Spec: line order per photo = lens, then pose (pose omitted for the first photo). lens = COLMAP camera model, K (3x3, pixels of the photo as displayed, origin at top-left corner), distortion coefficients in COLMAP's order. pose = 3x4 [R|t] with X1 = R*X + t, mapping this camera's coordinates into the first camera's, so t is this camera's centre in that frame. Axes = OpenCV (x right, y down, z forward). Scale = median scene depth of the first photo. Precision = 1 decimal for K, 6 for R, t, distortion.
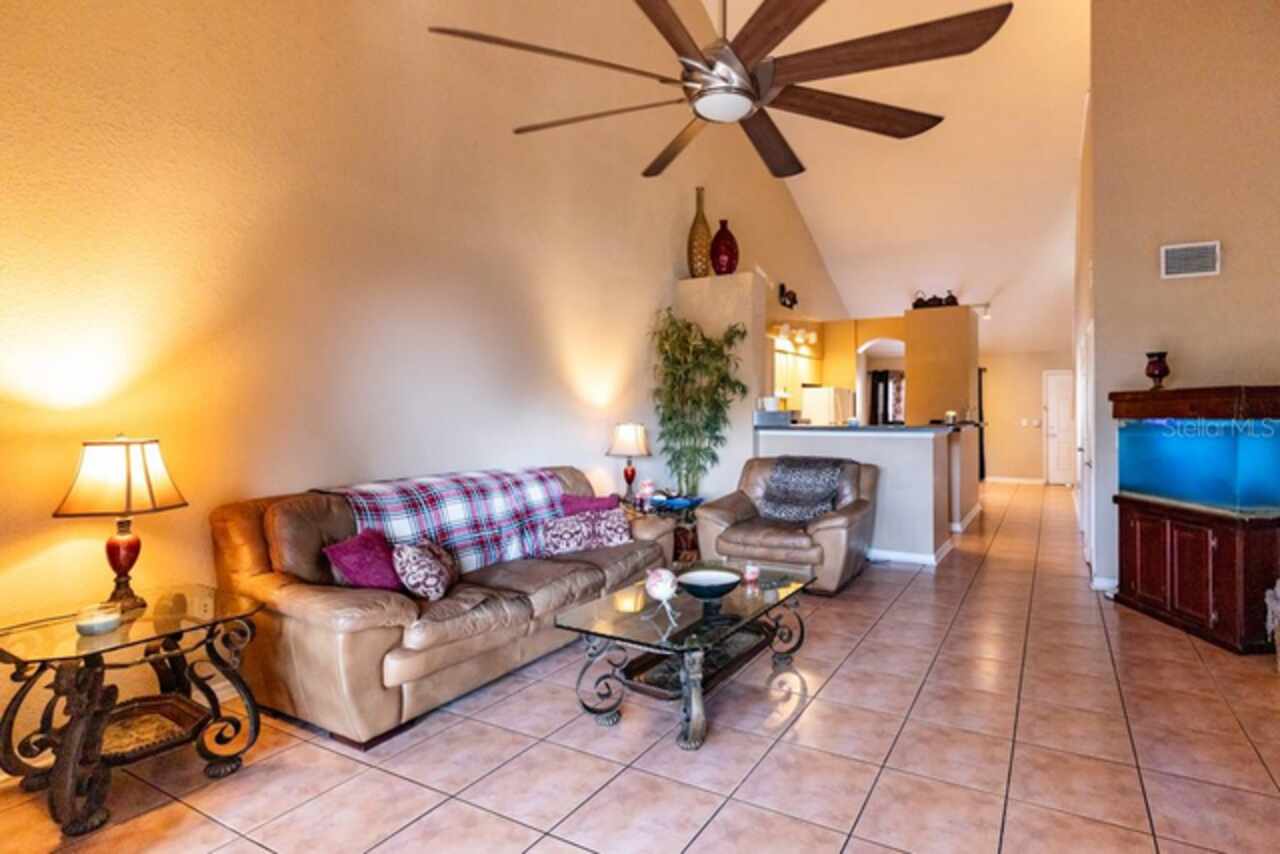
lens RADIAL K [[626.2, 0, 752.6], [0, 626.2, 398.6], [0, 0, 1]] dist [-0.001977, -0.000487]
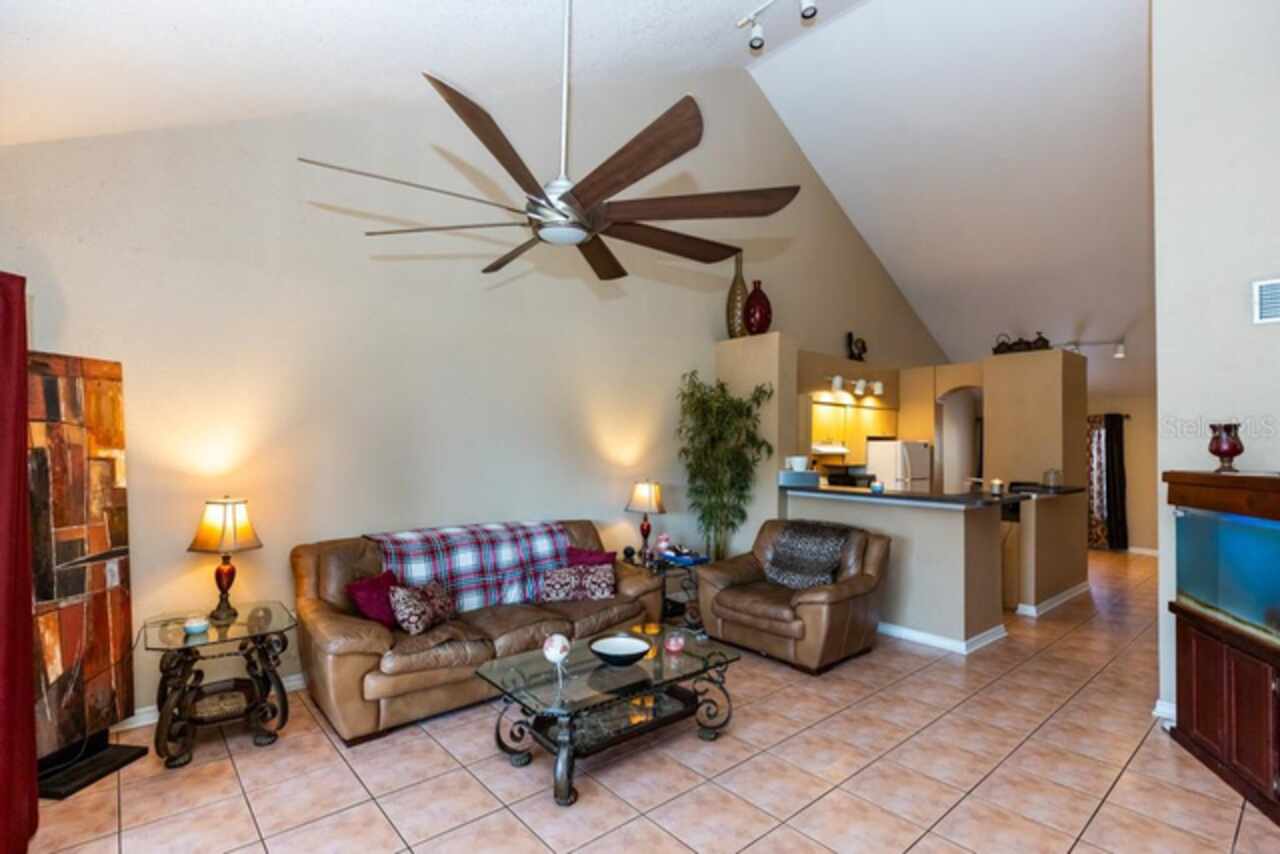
lens RADIAL K [[614.0, 0, 645.0], [0, 614.0, 415.5], [0, 0, 1]] dist [-0.000313, -0.000153]
pose [[0.924800, -0.005050, -0.380420, 0.274726], [-0.006500, 0.999556, -0.029072, -0.059605], [0.380398, 0.029359, 0.924357, 0.016224]]
